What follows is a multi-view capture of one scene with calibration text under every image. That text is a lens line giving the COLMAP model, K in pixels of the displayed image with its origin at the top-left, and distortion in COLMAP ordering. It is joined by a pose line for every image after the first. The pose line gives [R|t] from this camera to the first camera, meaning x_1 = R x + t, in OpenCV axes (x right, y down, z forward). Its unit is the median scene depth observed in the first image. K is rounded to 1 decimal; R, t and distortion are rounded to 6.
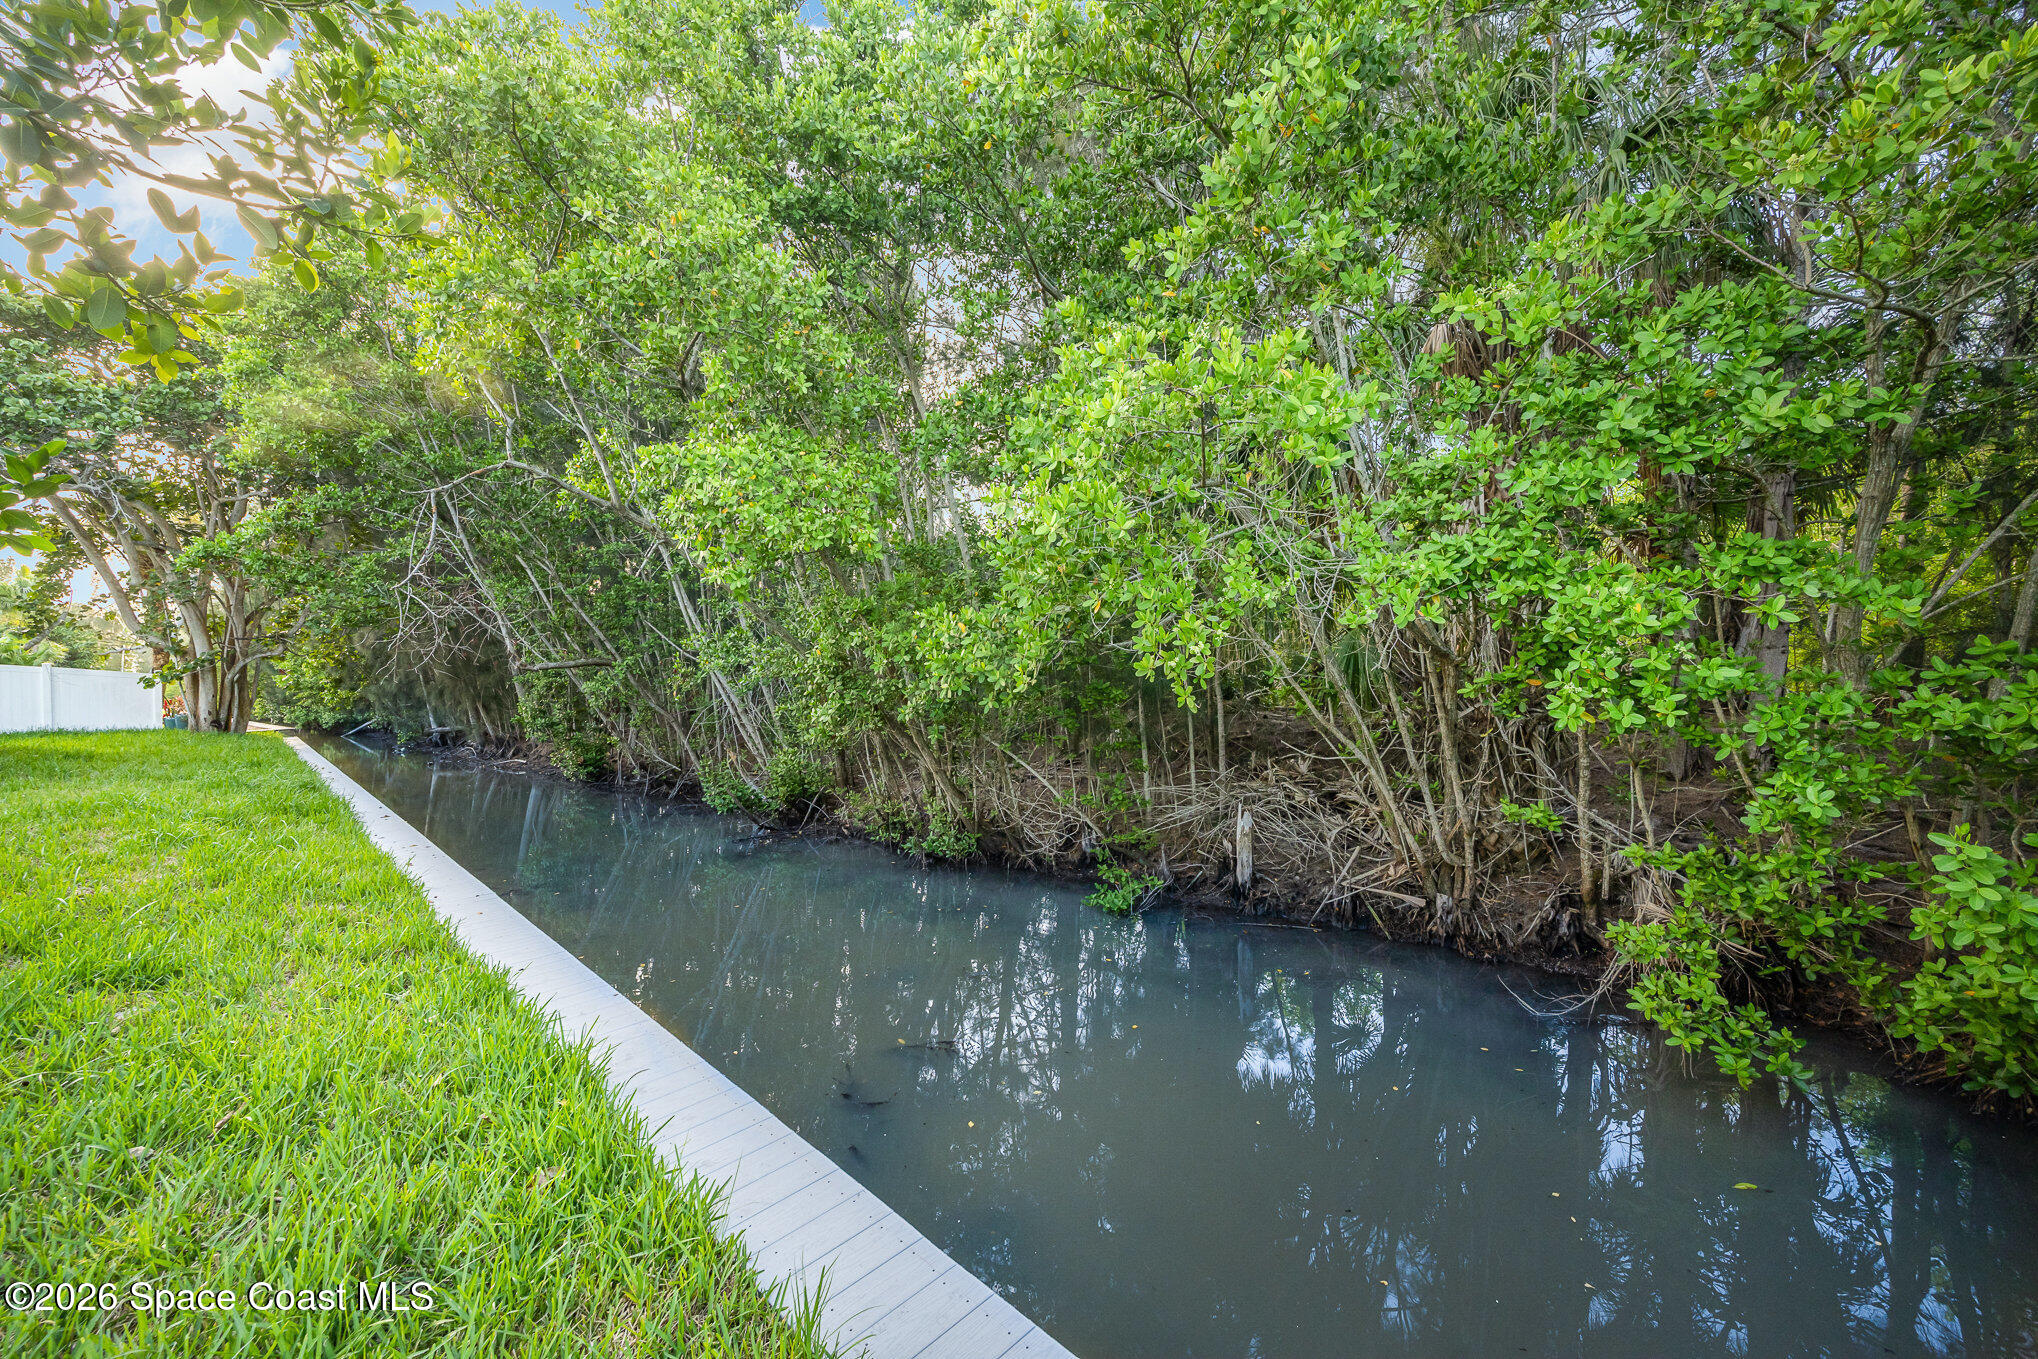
lens RADIAL K [[798.0, 0, 1019.0], [0, 798.0, 679.5], [0, 0, 1]] dist [-0.000204, -0.000093]
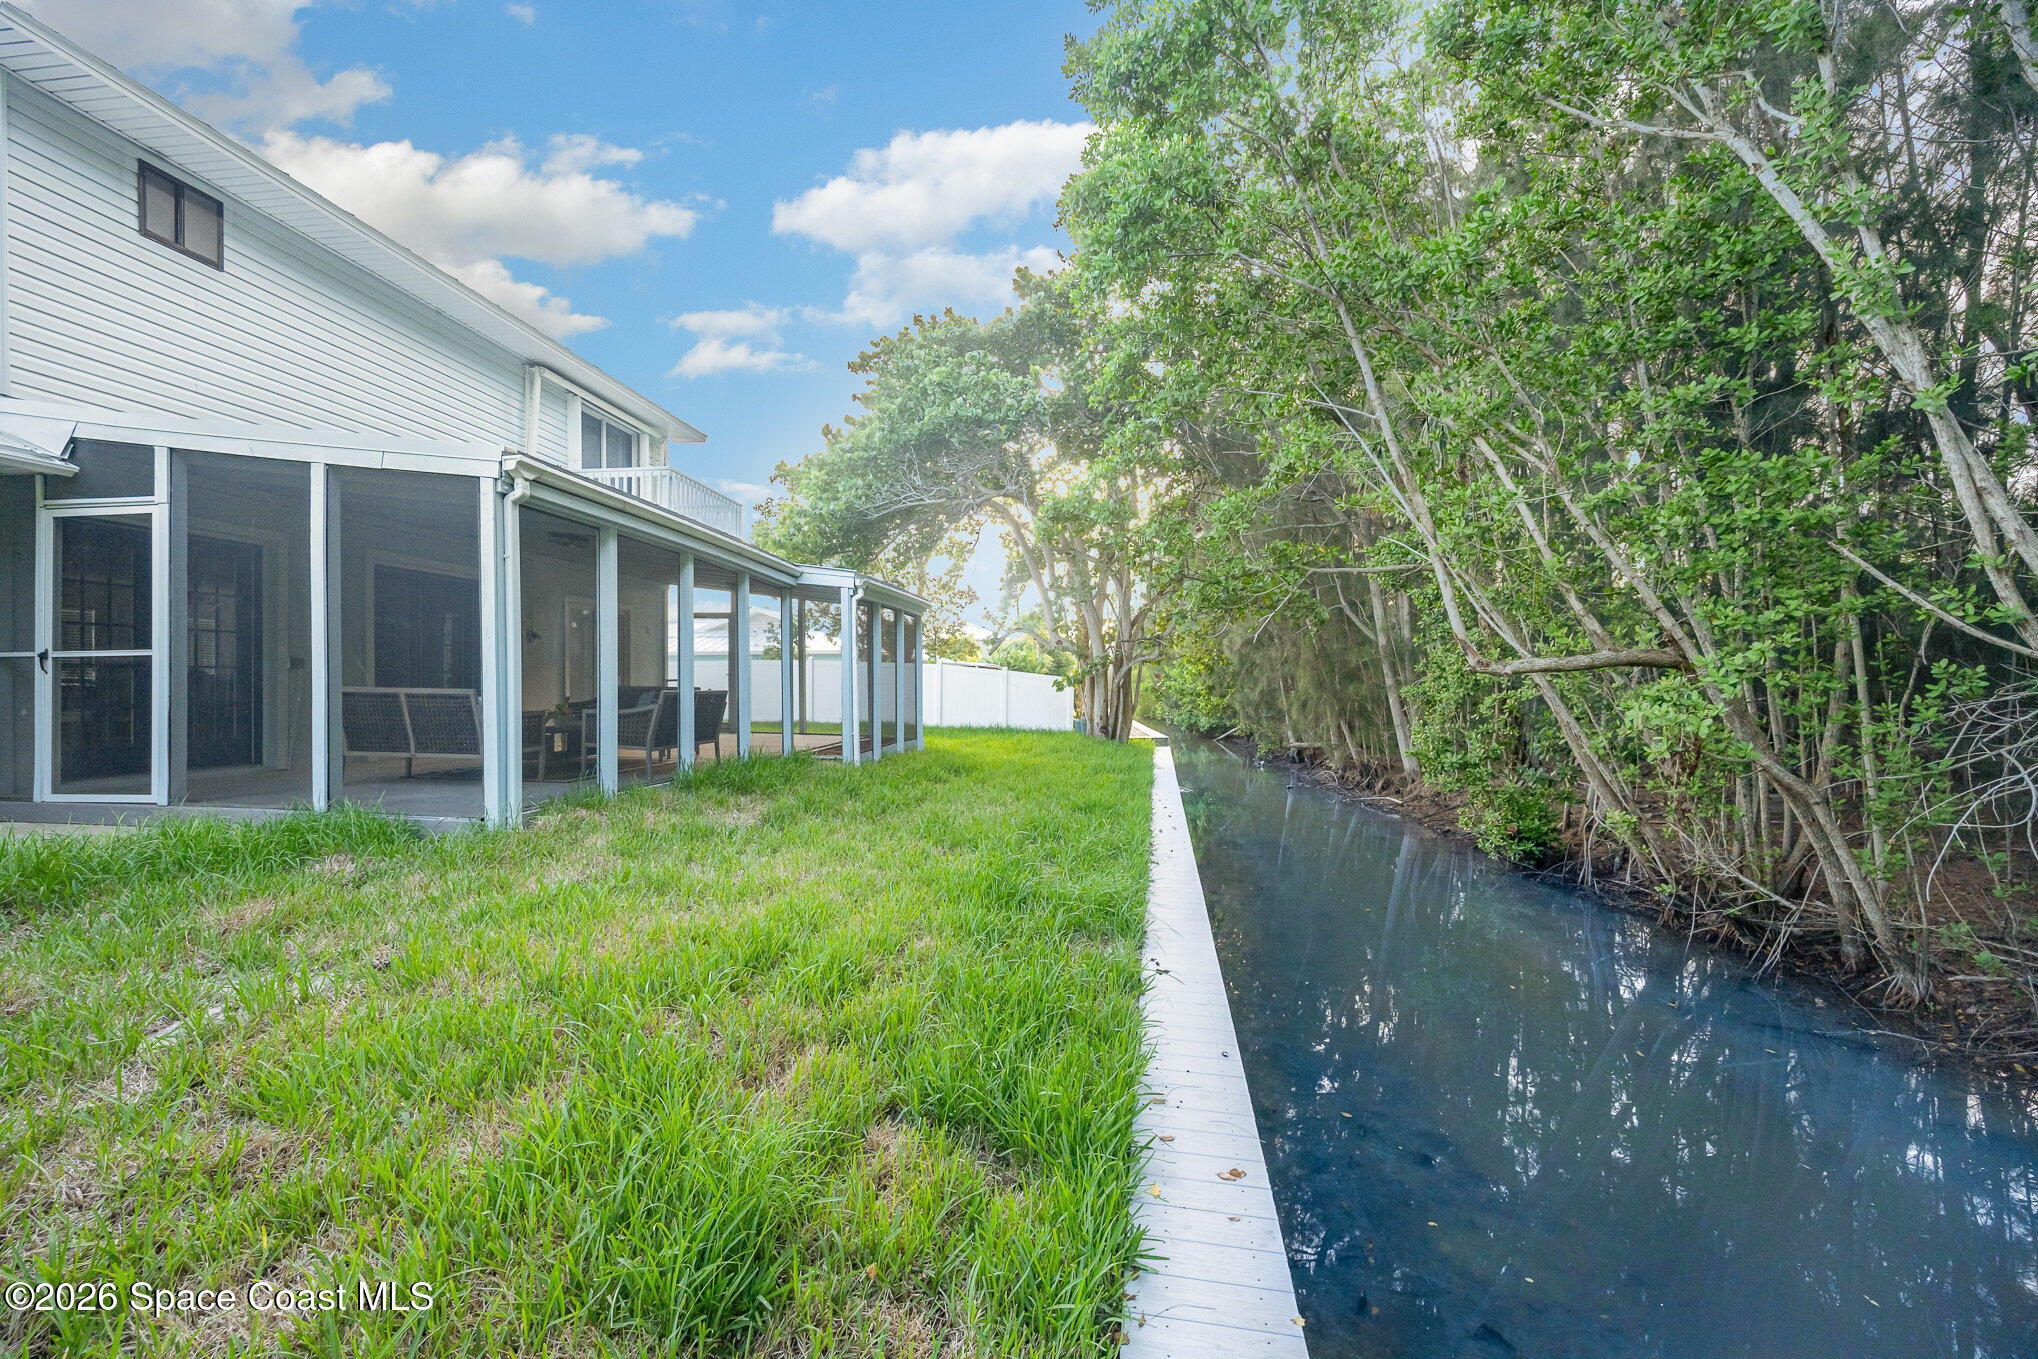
lens RADIAL K [[798.0, 0, 1019.0], [0, 798.0, 679.5], [0, 0, 1]] dist [-0.000204, -0.000093]
pose [[0.581363, 0.013432, -0.813534, -0.246039], [-0.026182, 0.999655, -0.002204, -0.000245], [0.813223, 0.022581, 0.581514, 0.305261]]
